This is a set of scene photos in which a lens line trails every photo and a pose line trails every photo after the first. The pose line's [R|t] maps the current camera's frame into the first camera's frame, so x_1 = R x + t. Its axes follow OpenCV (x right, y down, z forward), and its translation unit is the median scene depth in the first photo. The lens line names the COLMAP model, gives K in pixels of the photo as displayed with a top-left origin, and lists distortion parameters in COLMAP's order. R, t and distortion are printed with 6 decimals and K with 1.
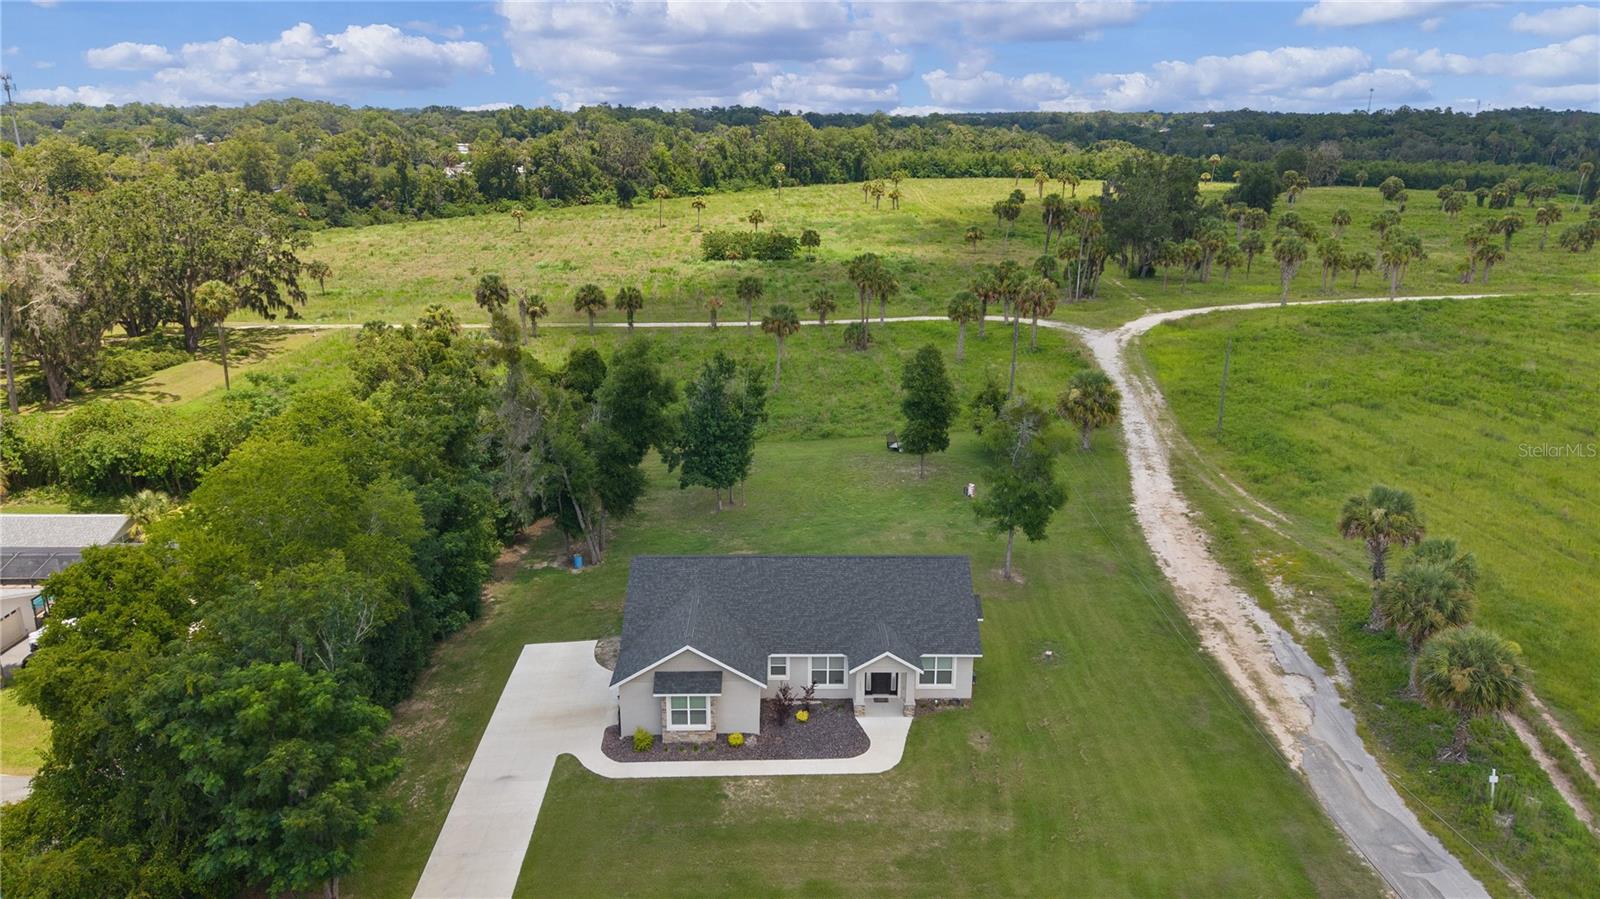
lens RADIAL K [[1073.5, 0, 803.4], [0, 1073.5, 441.8], [0, 0, 1]] dist [0.023811, -0.027892]
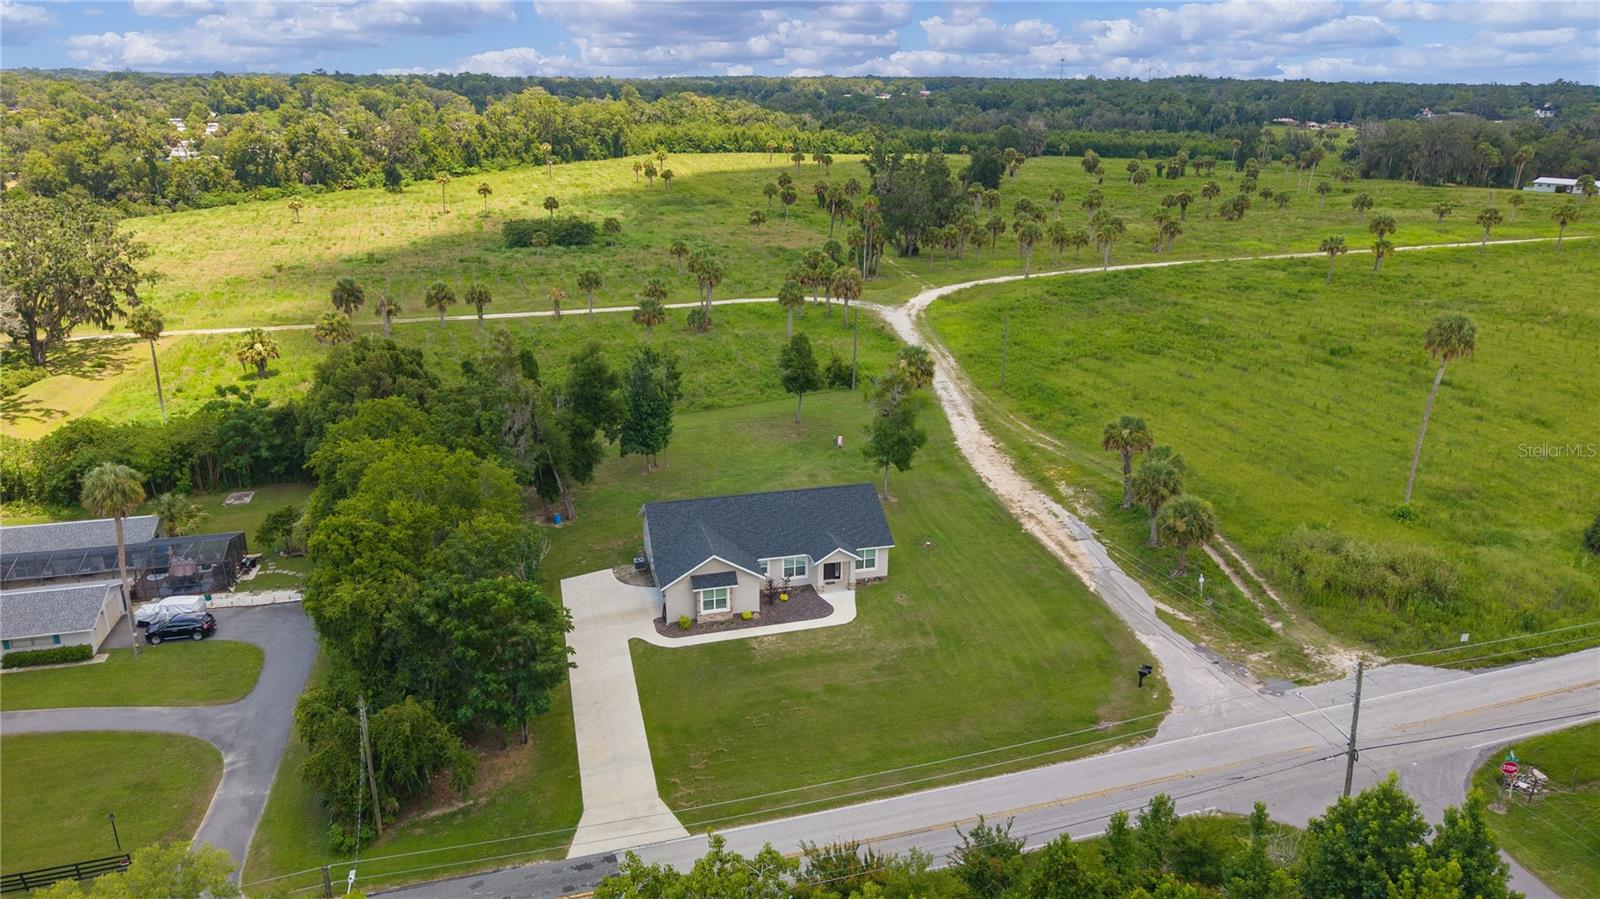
lens RADIAL K [[1068.6, 0, 803.1], [0, 1068.6, 452.6], [0, 0, 1]] dist [0.032726, -0.038441]
pose [[0.970407, -0.077753, 0.228614, -0.118313], [0.067719, 0.996378, 0.051423, -0.007069], [-0.231784, -0.034420, 0.972158, -0.171486]]
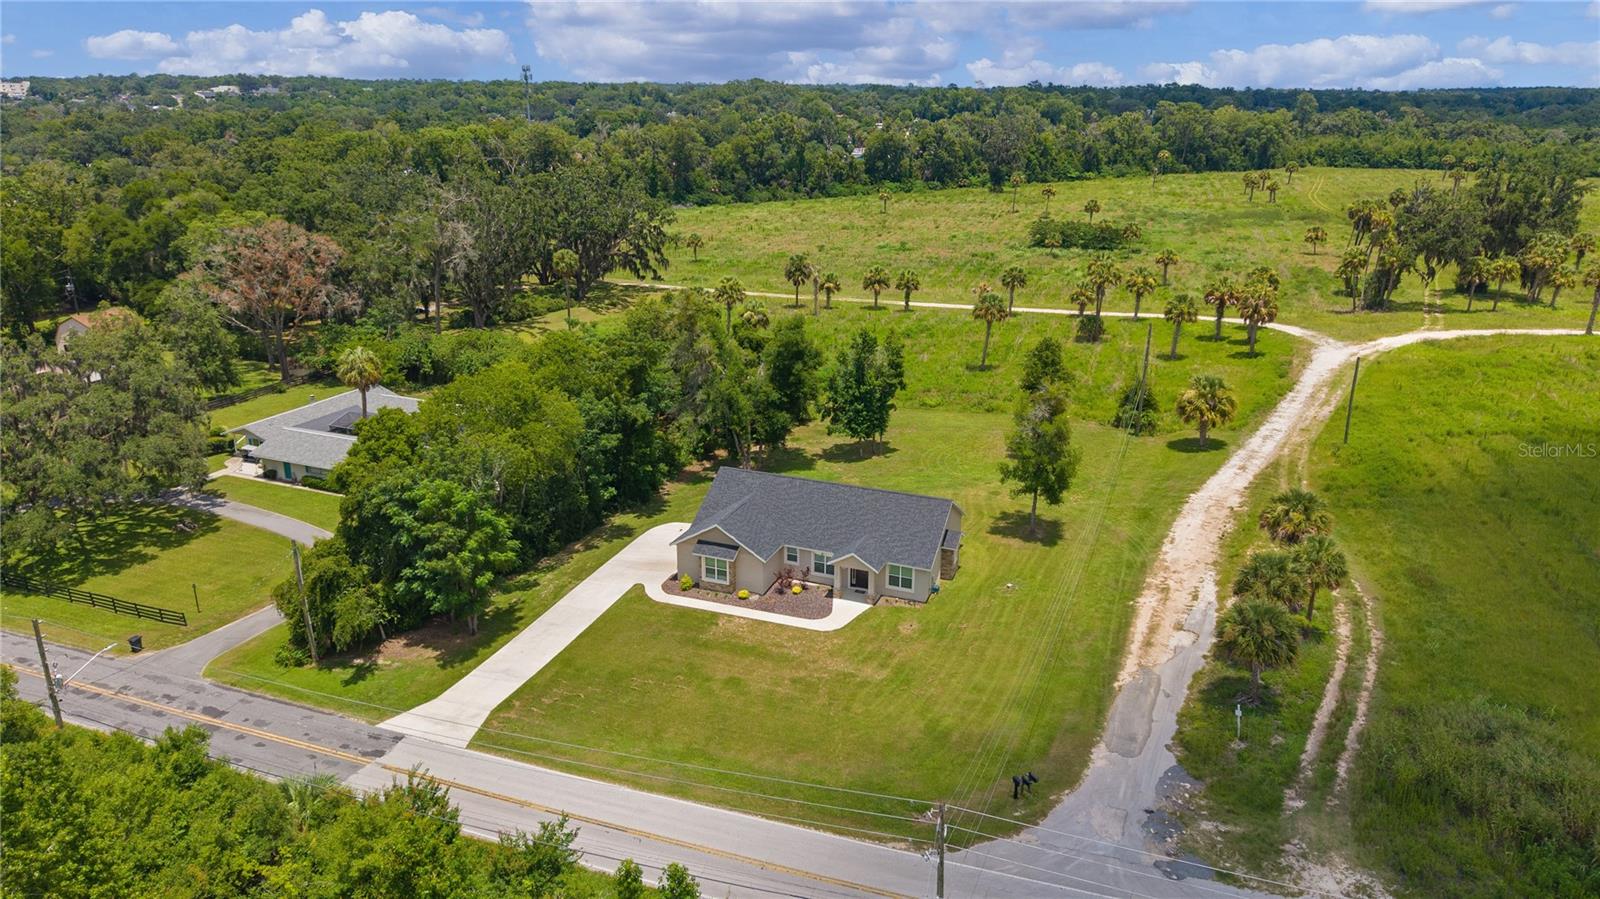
lens RADIAL K [[1068.6, 0, 803.1], [0, 1068.6, 452.6], [0, 0, 1]] dist [0.032726, -0.038441]
pose [[0.922329, 0.124151, -0.365919, 0.198359], [-0.112316, 0.992229, 0.053548, 0.000179], [0.369723, -0.008290, 0.929105, -0.118255]]
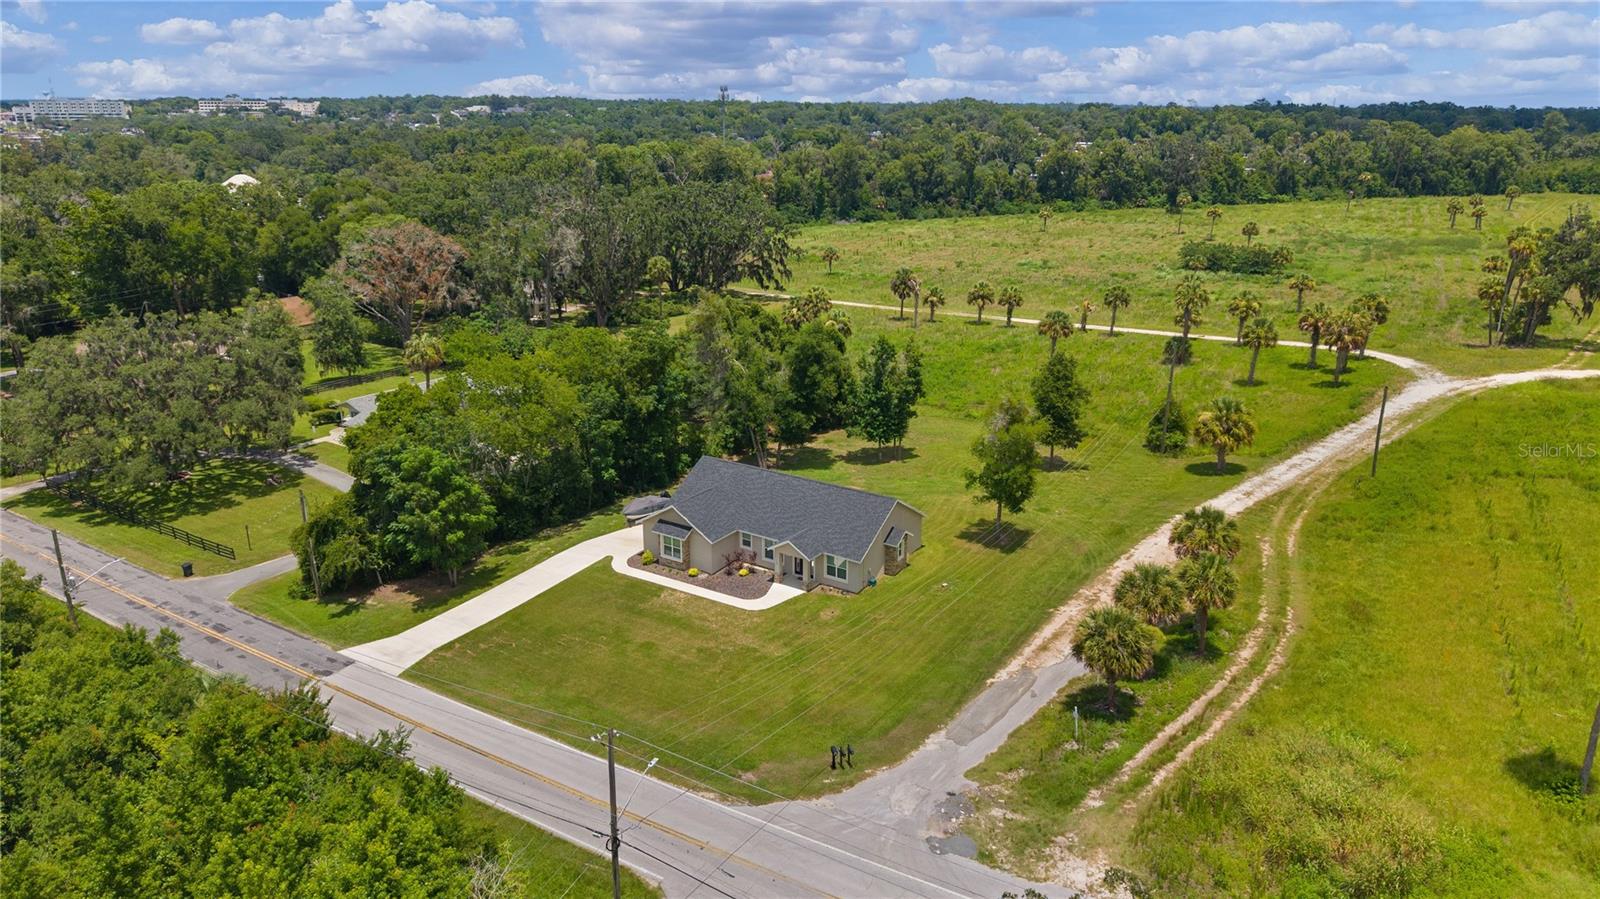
lens RADIAL K [[1068.6, 0, 803.1], [0, 1068.6, 452.6], [0, 0, 1]] dist [0.032726, -0.038441]
pose [[0.826738, 0.172100, -0.535617, 0.335609], [-0.163440, 0.984472, 0.064049, -0.007820], [0.538323, 0.034589, 0.842029, -0.087561]]
